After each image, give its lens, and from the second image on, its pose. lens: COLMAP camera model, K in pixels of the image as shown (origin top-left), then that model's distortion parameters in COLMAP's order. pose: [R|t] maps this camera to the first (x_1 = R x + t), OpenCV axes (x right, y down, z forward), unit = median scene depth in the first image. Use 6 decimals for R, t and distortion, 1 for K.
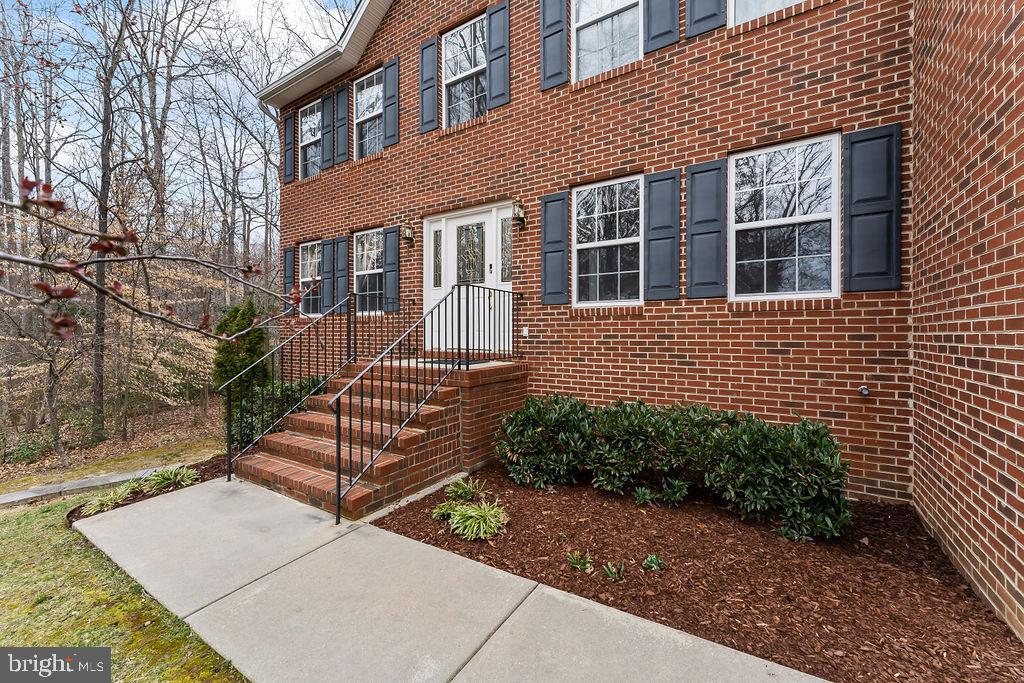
lens RADIAL K [[409.7, 0, 526.0], [0, 409.7, 316.3], [0, 0, 1]] dist [0.005553, -0.000881]
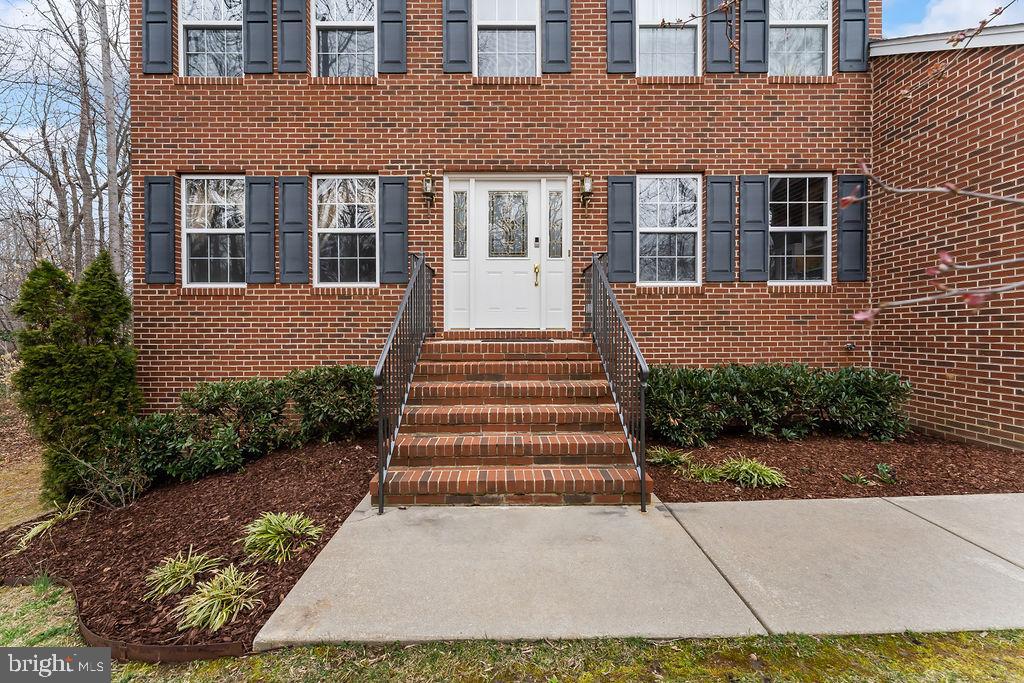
lens RADIAL K [[409.7, 0, 504.0], [0, 409.7, 320.9], [0, 0, 1]] dist [0.005553, -0.000881]
pose [[0.843704, 0.013363, 0.536642, -0.720348], [-0.017080, 0.999852, 0.001955, 0.070042], [-0.536537, -0.010815, 0.843808, 0.271276]]
